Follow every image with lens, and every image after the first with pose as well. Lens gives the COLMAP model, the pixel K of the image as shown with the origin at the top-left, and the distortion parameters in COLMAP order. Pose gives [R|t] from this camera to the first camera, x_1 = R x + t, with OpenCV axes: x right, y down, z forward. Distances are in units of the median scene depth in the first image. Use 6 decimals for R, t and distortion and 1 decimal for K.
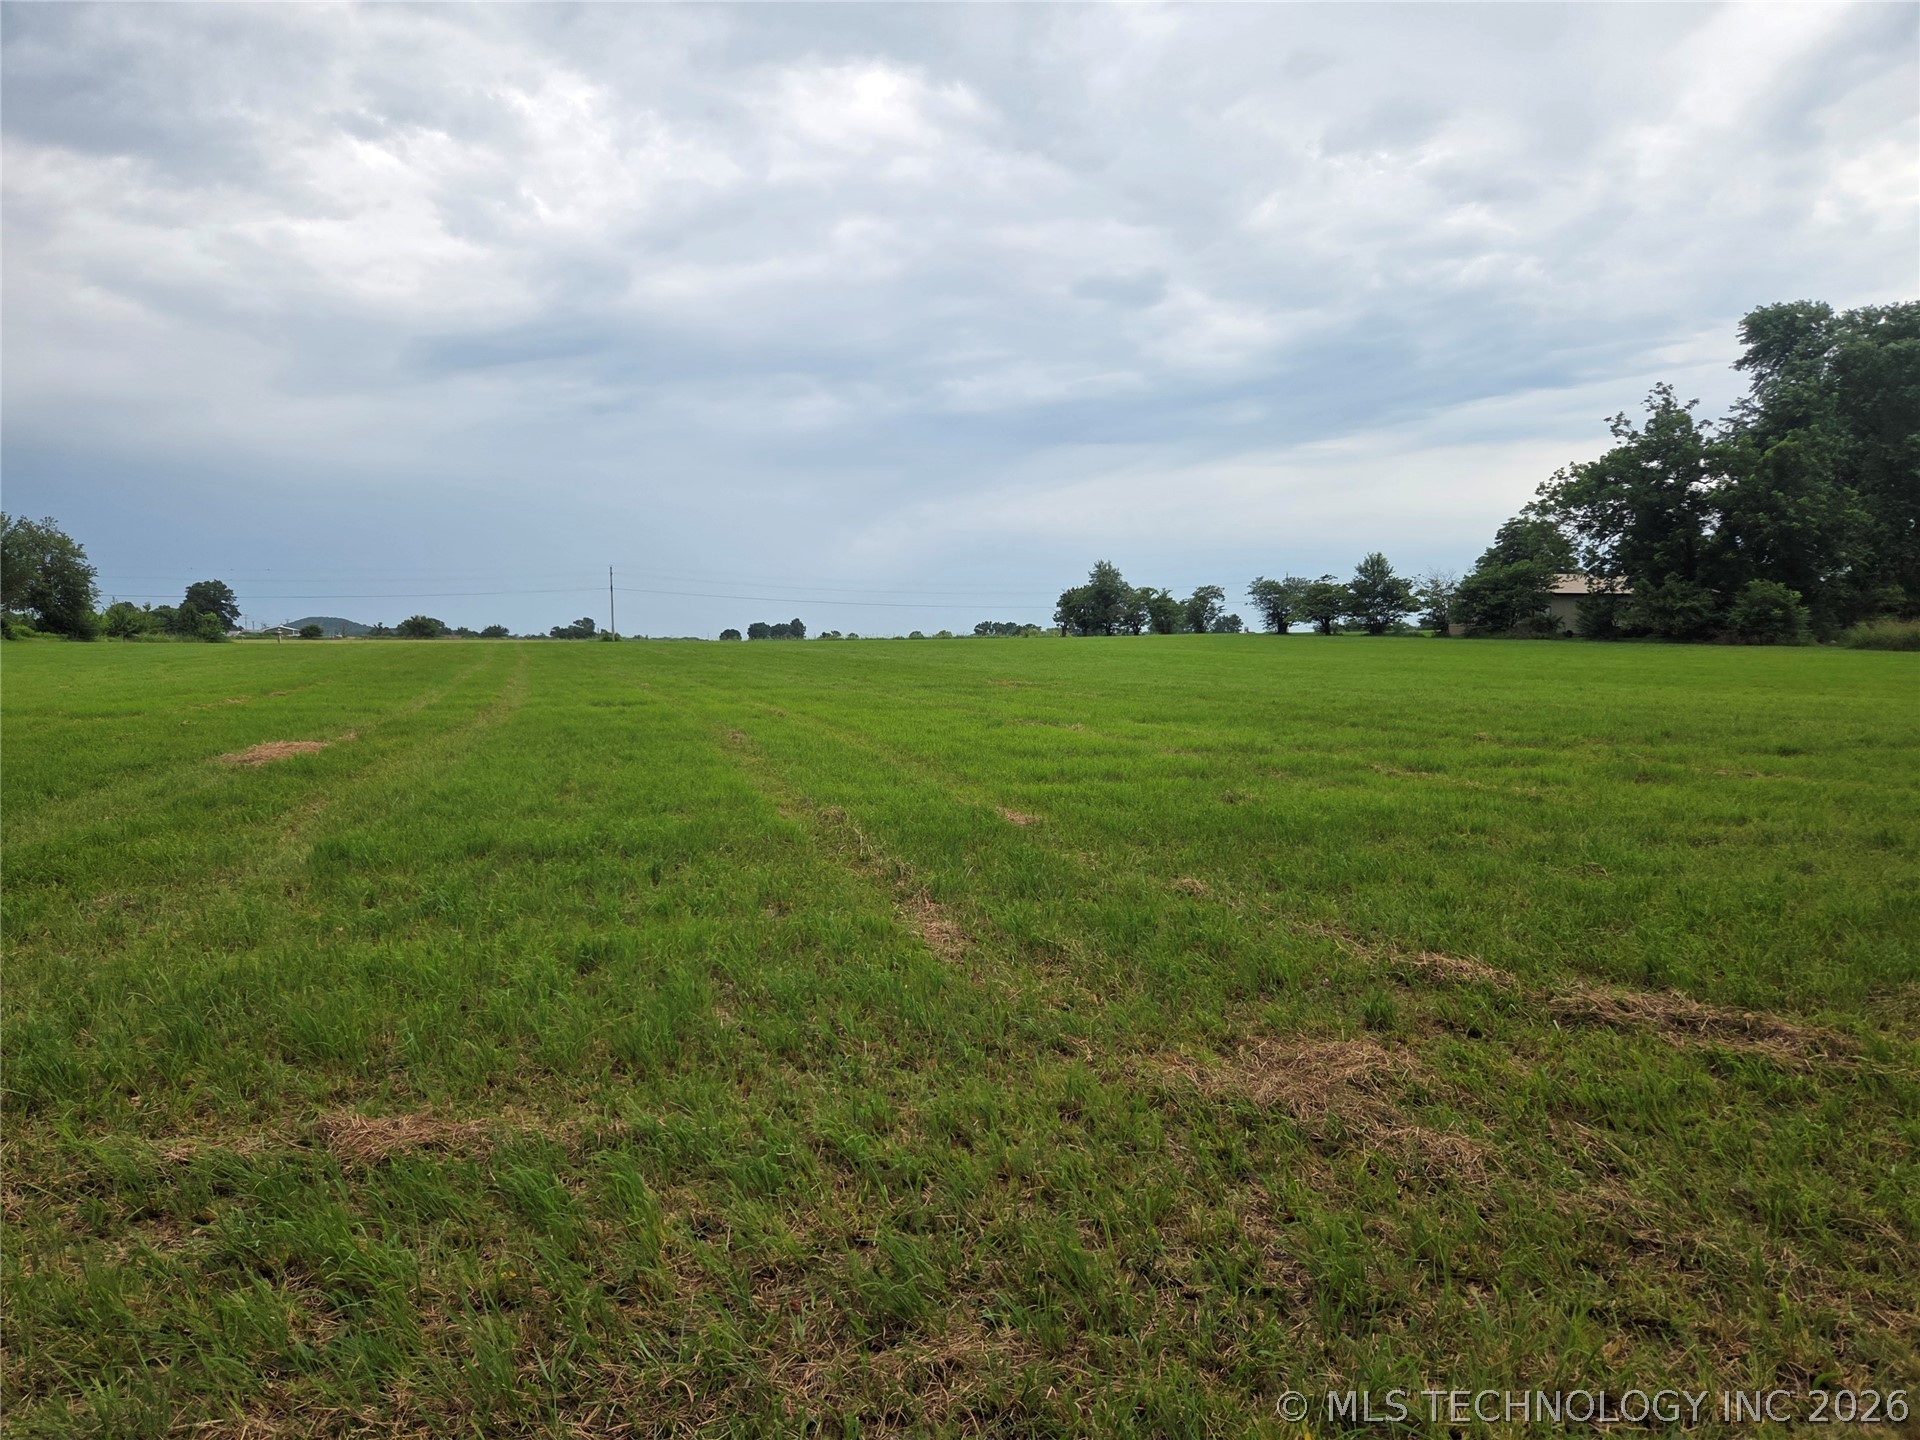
lens RADIAL K [[1287.1, 0, 943.3], [0, 1287.1, 759.3], [0, 0, 1]] dist [0.052055, -0.039705]
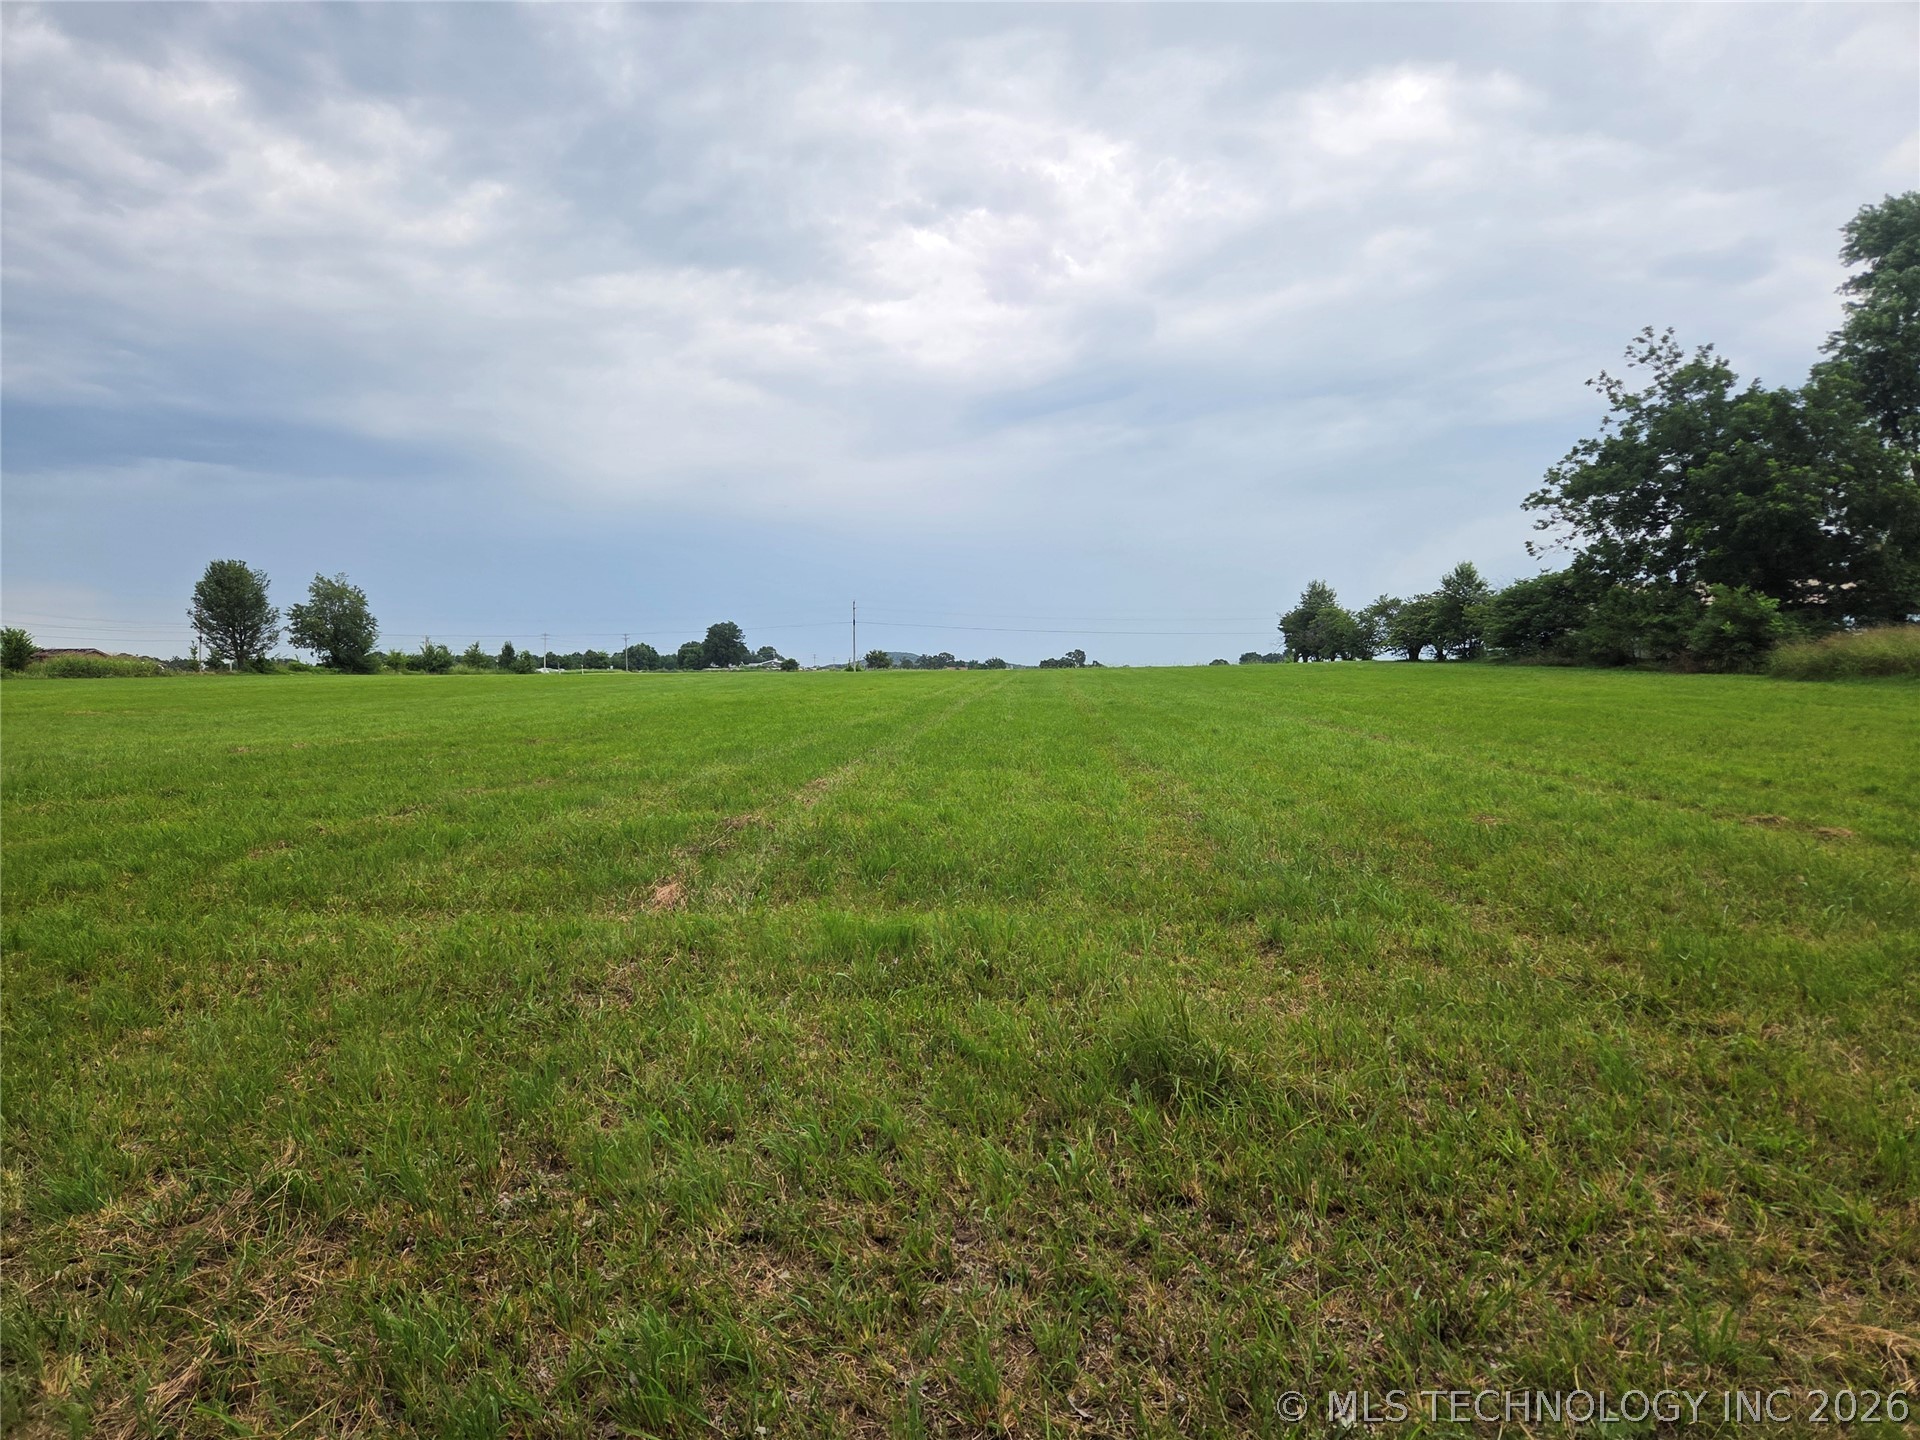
lens RADIAL K [[1287.1, 0, 987.2], [0, 1287.1, 743.8], [0, 0, 1]] dist [0.052055, -0.039705]
pose [[0.920467, 0.019859, -0.390315, 0.049196], [-0.033650, 0.999027, -0.028526, -0.001321], [0.389369, 0.039391, 0.920239, 0.016329]]
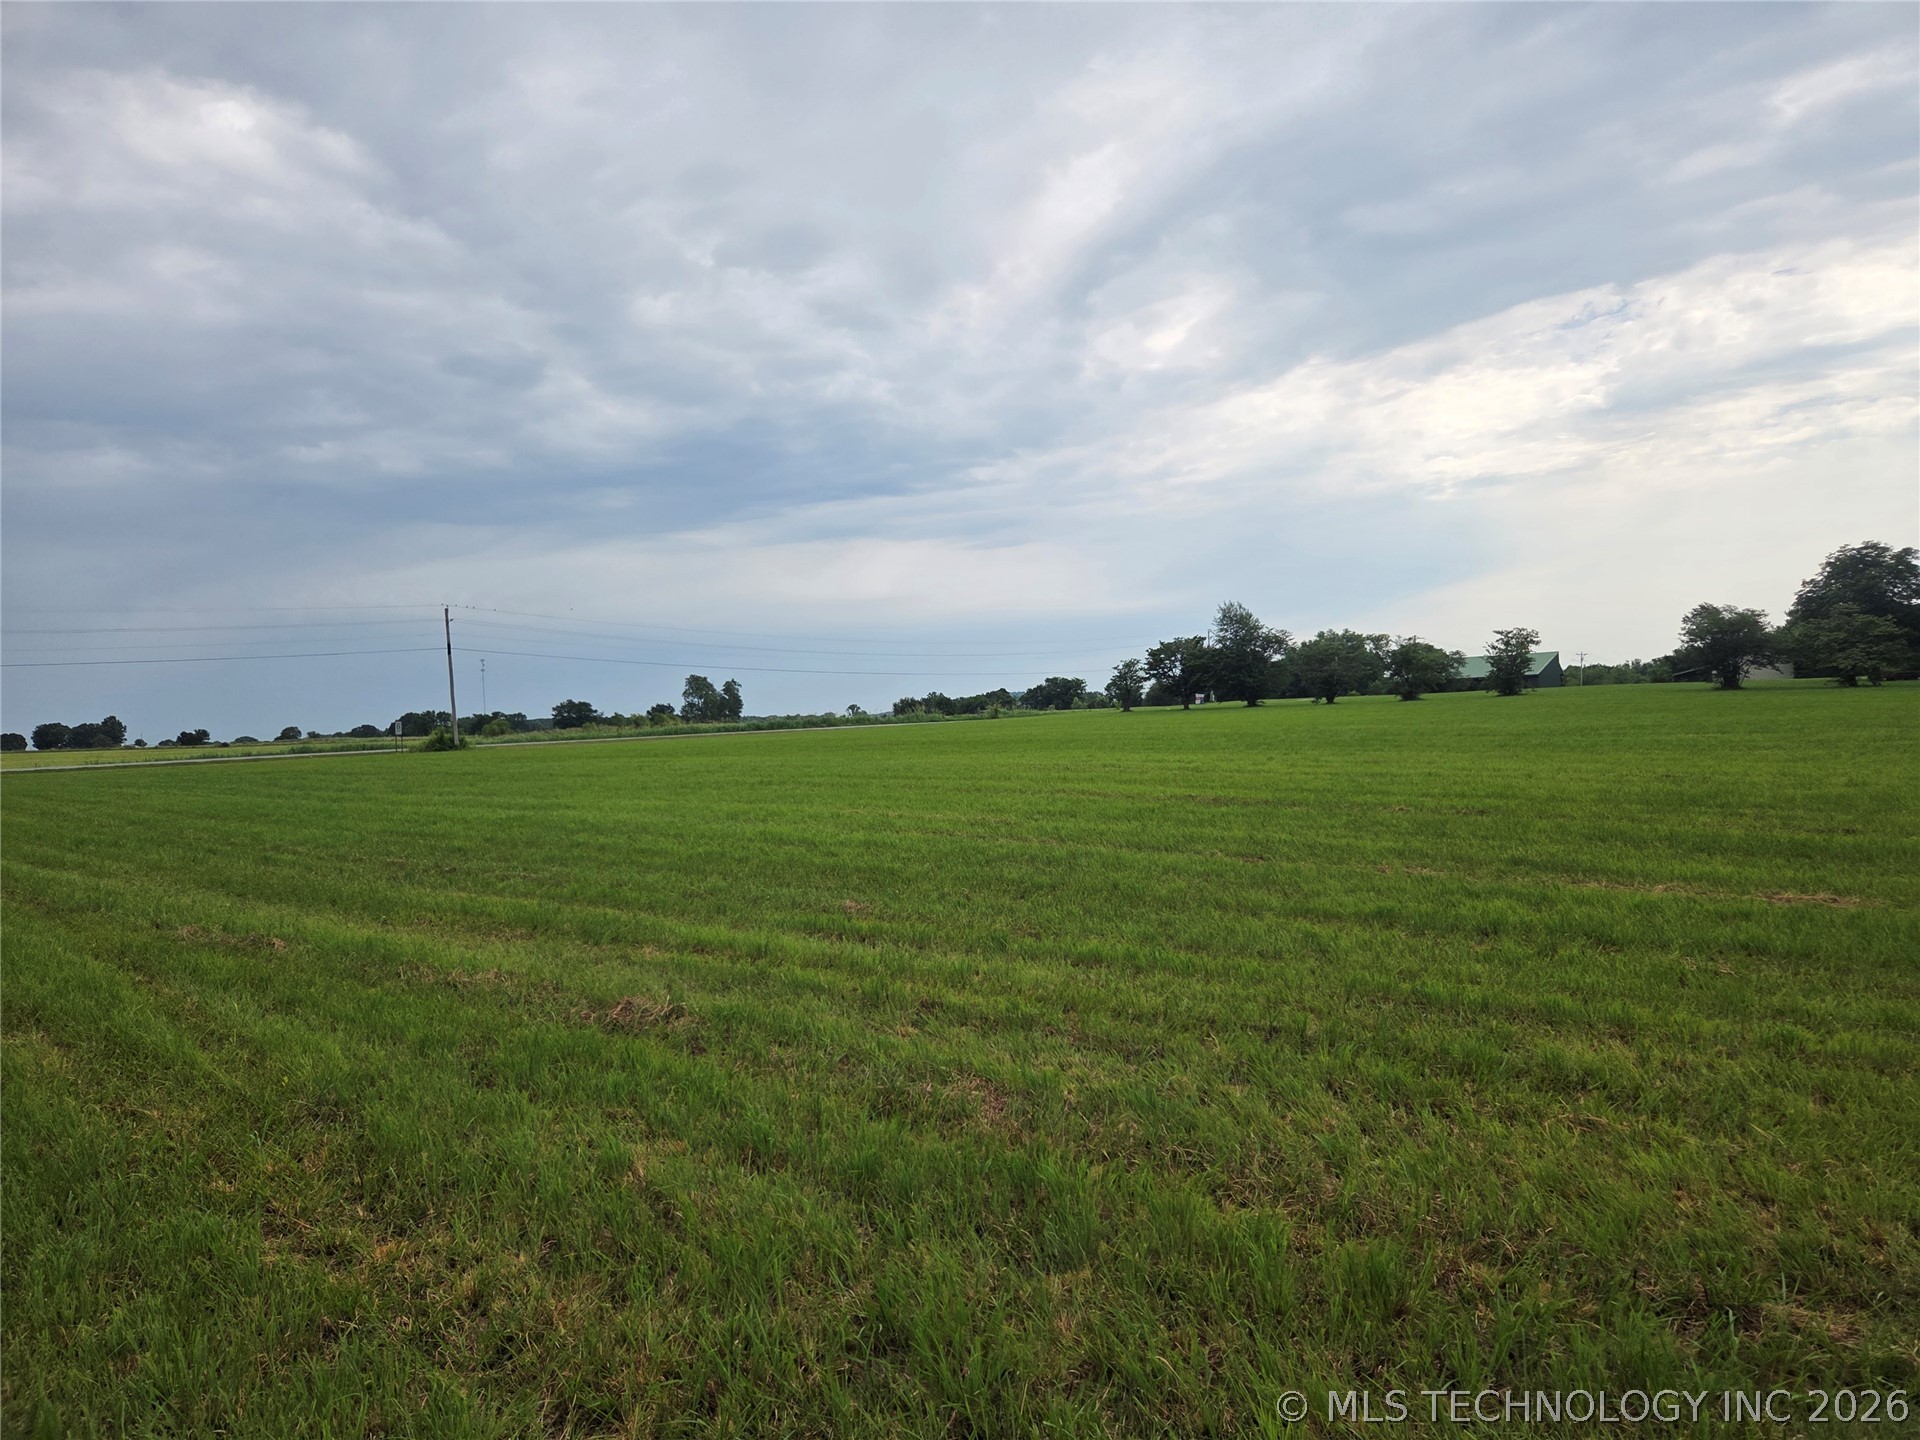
lens RADIAL K [[1287.1, 0, 988.3], [0, 1287.1, 725.6], [0, 0, 1]] dist [0.052055, -0.039705]
pose [[0.868667, -0.034762, 0.494175, -0.054452], [0.079542, 0.994380, -0.069871, -0.001749], [-0.488969, 0.100002, 0.866550, 0.016918]]
